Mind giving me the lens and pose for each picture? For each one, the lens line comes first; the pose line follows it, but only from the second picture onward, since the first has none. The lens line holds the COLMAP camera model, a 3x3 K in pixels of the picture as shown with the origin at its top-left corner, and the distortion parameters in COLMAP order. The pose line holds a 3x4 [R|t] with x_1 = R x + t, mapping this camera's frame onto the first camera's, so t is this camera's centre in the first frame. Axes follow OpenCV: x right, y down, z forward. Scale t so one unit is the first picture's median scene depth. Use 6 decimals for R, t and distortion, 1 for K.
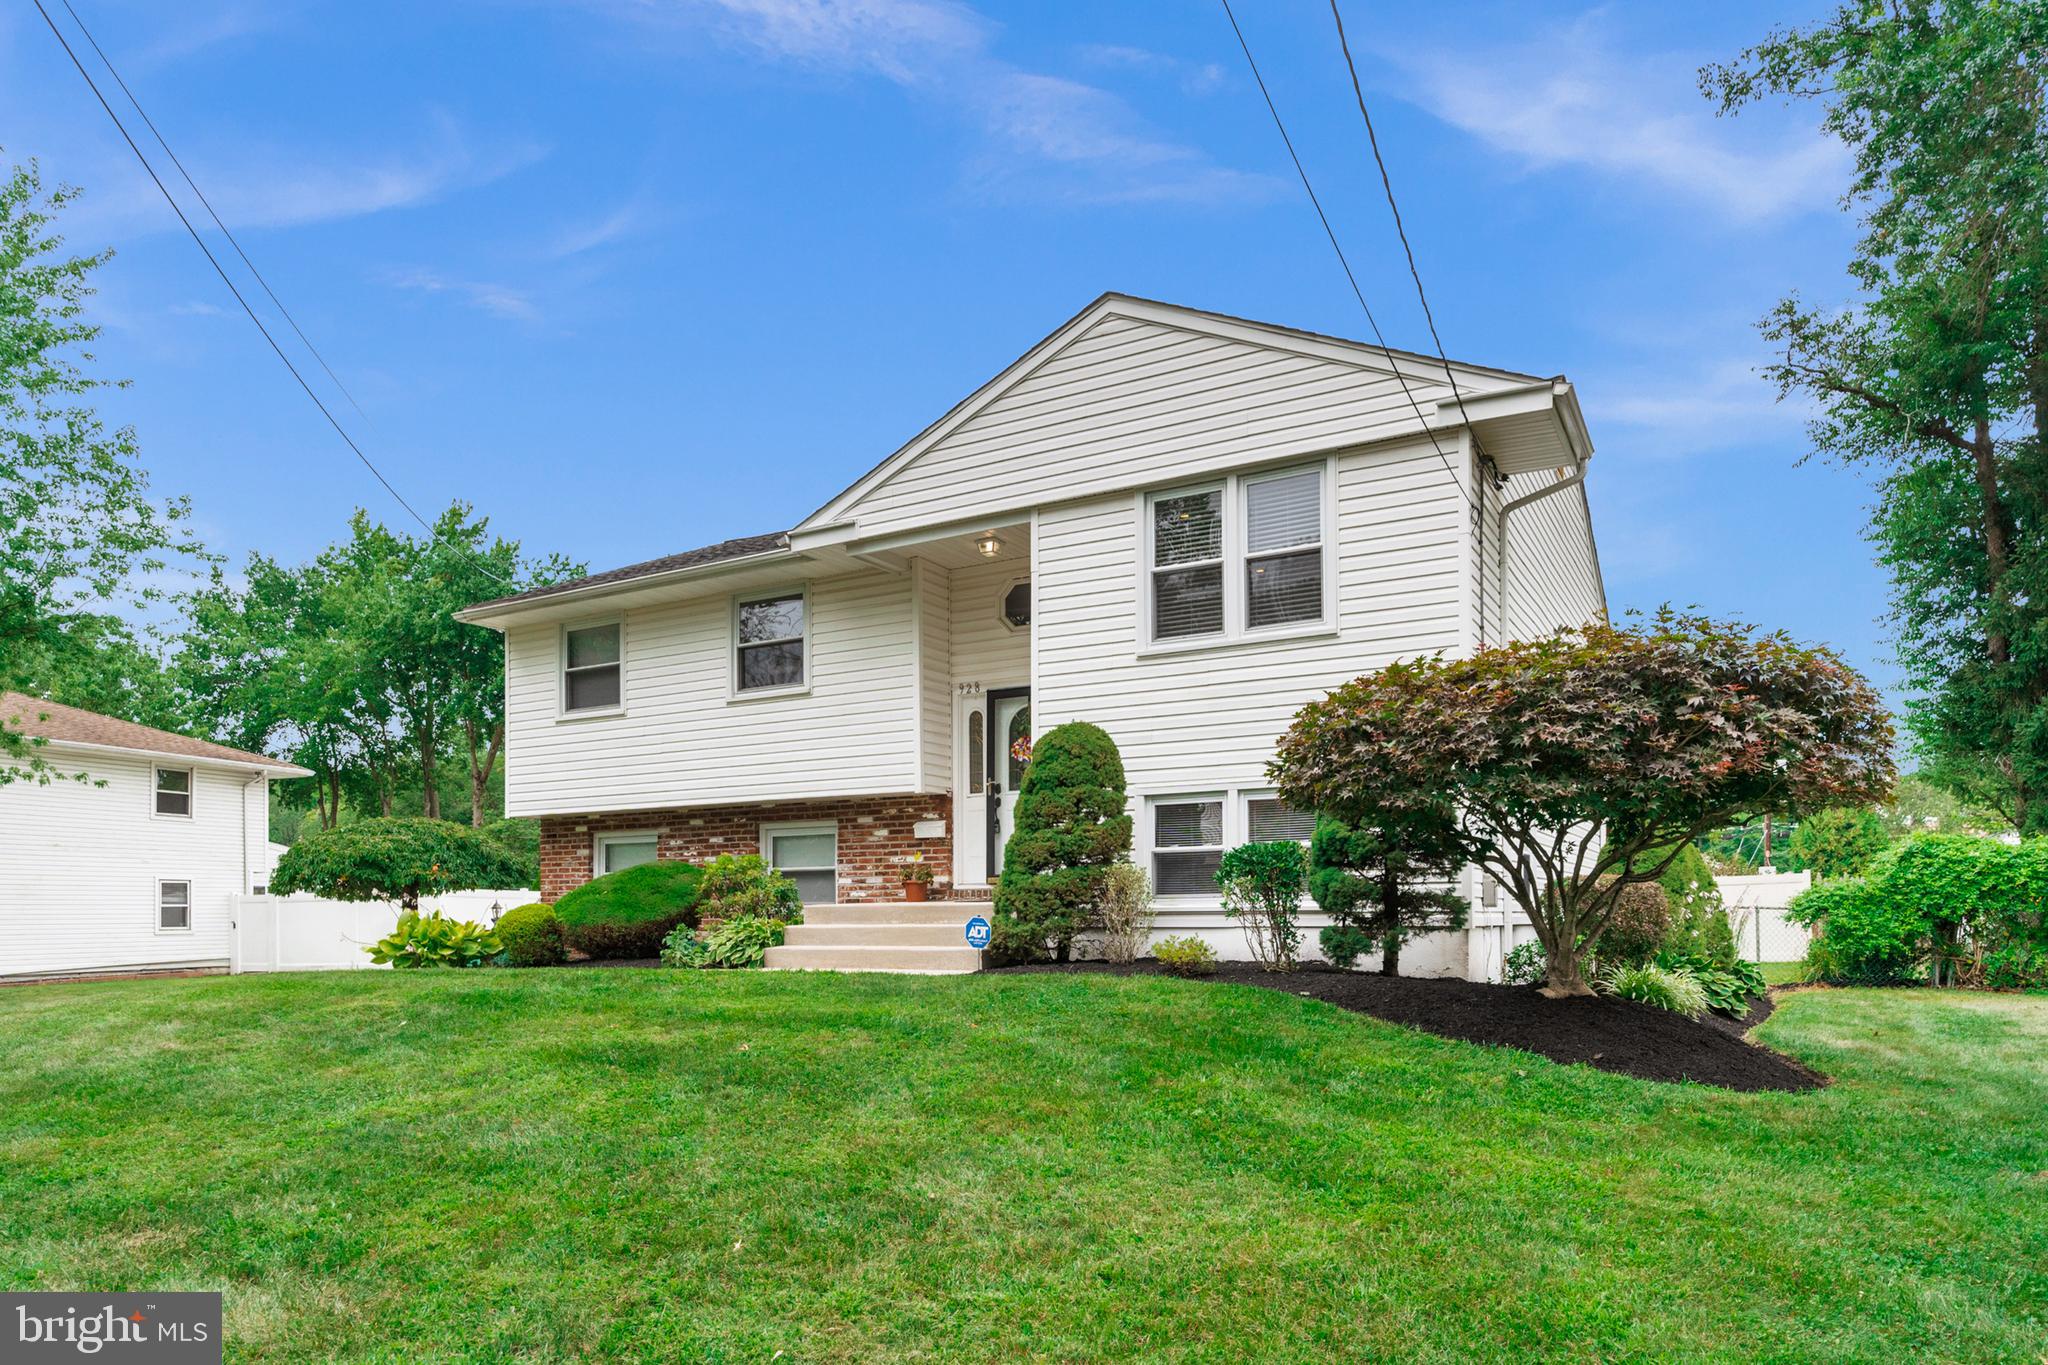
lens RADIAL K [[1186.2, 0, 1008.1], [0, 1186.2, 686.5], [0, 0, 1]] dist [-0.002829, -0.000244]
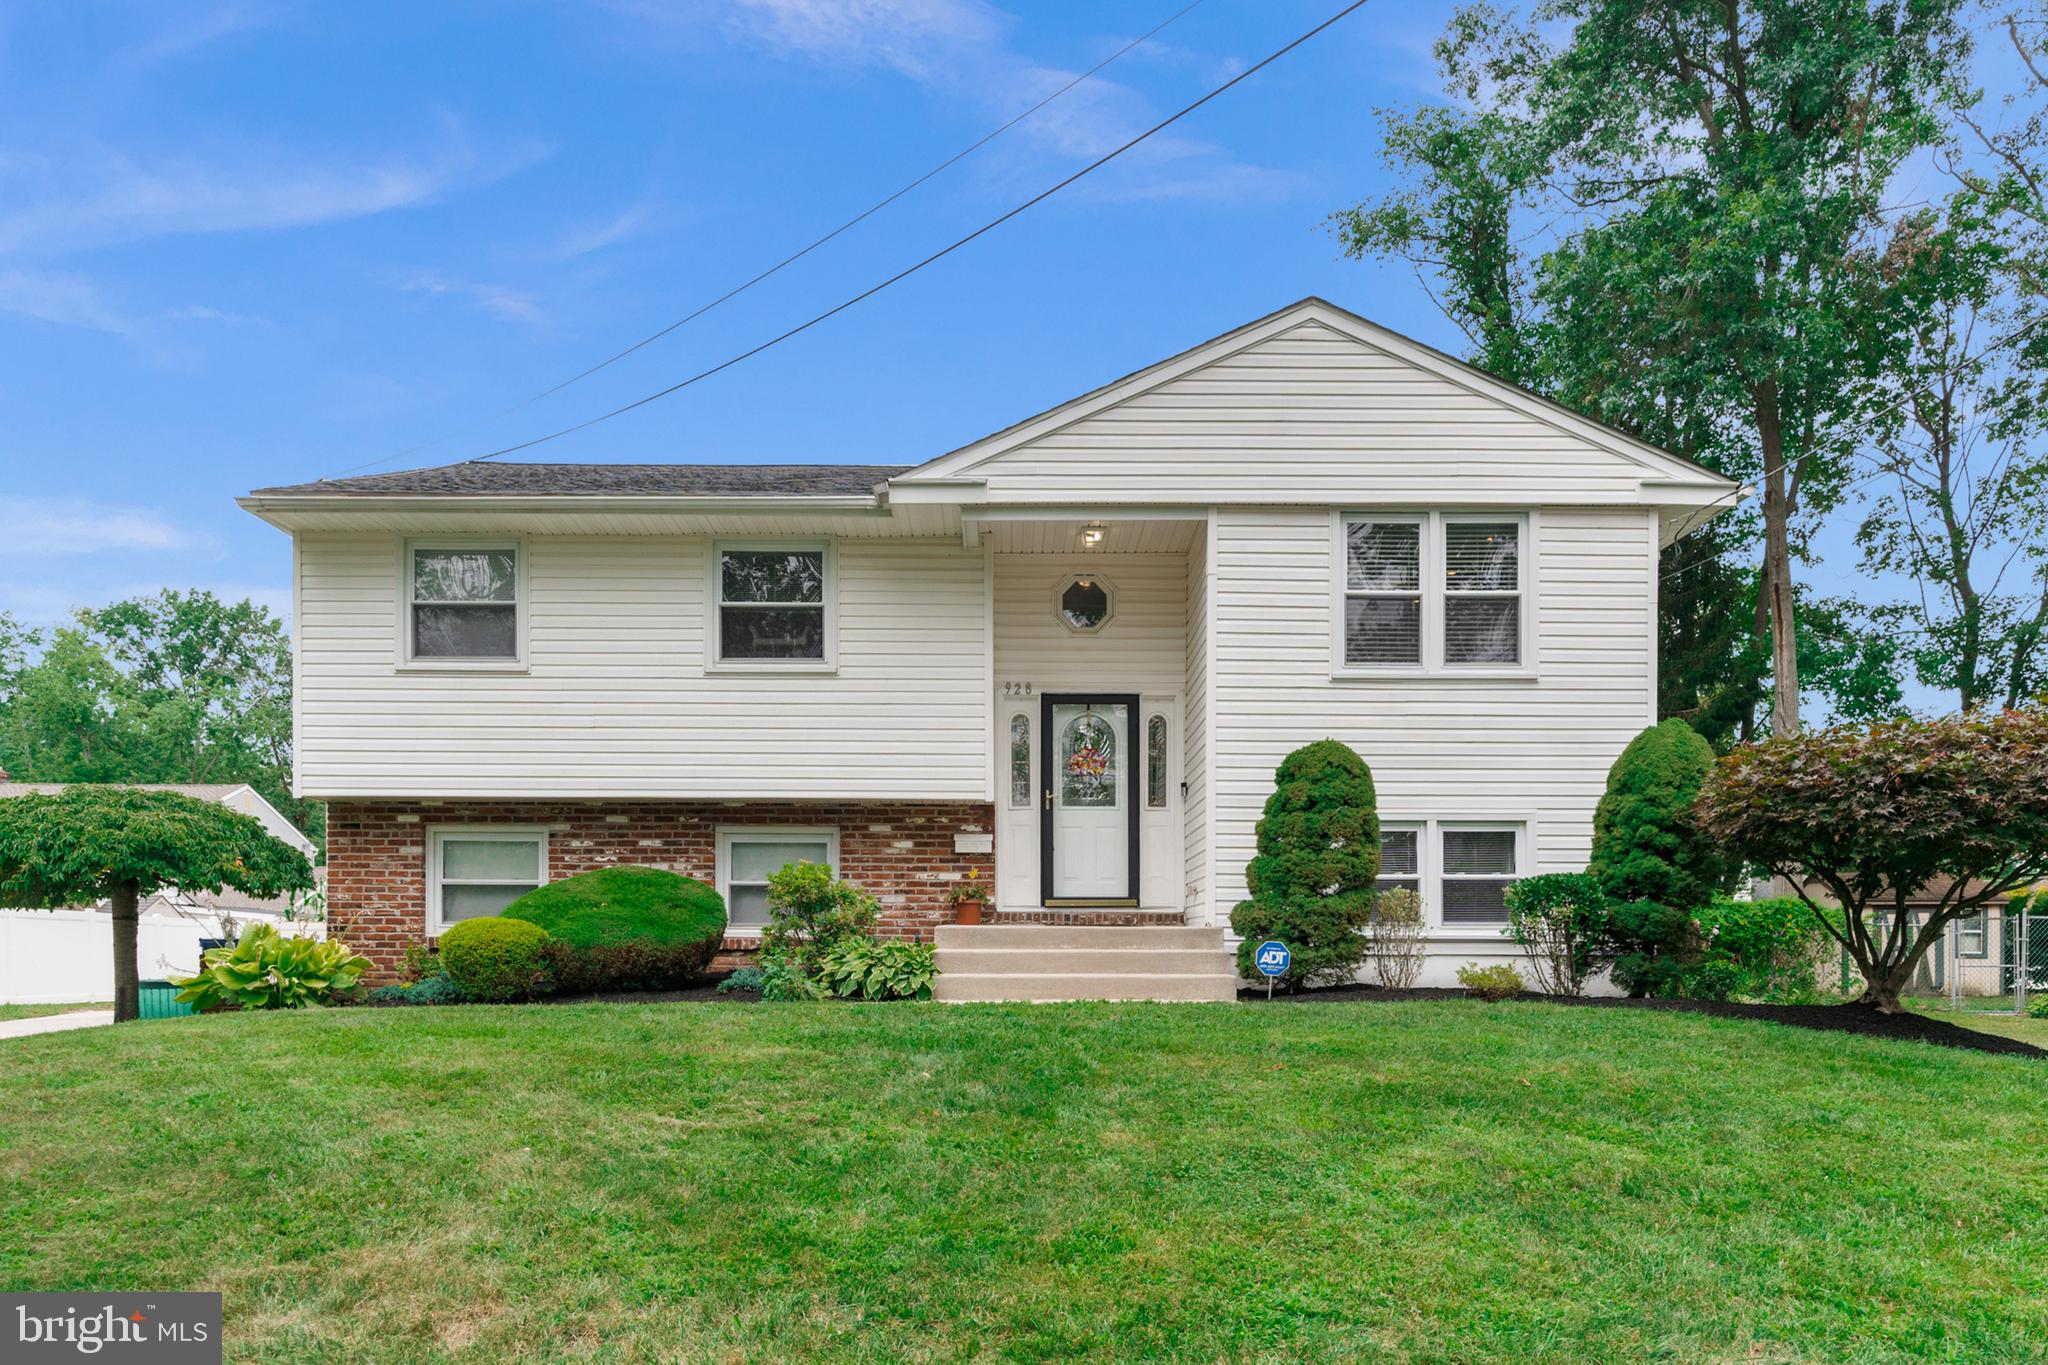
lens RADIAL K [[1235.0, 0, 1033.0], [0, 1235.0, 746.2], [0, 0, 1]] dist [-0.002384, -0.000389]
pose [[0.878299, 0.087707, 0.469998, -0.463748], [-0.100084, 0.994978, 0.001356, 0.042828], [-0.467518, -0.048230, 0.882667, 0.173200]]
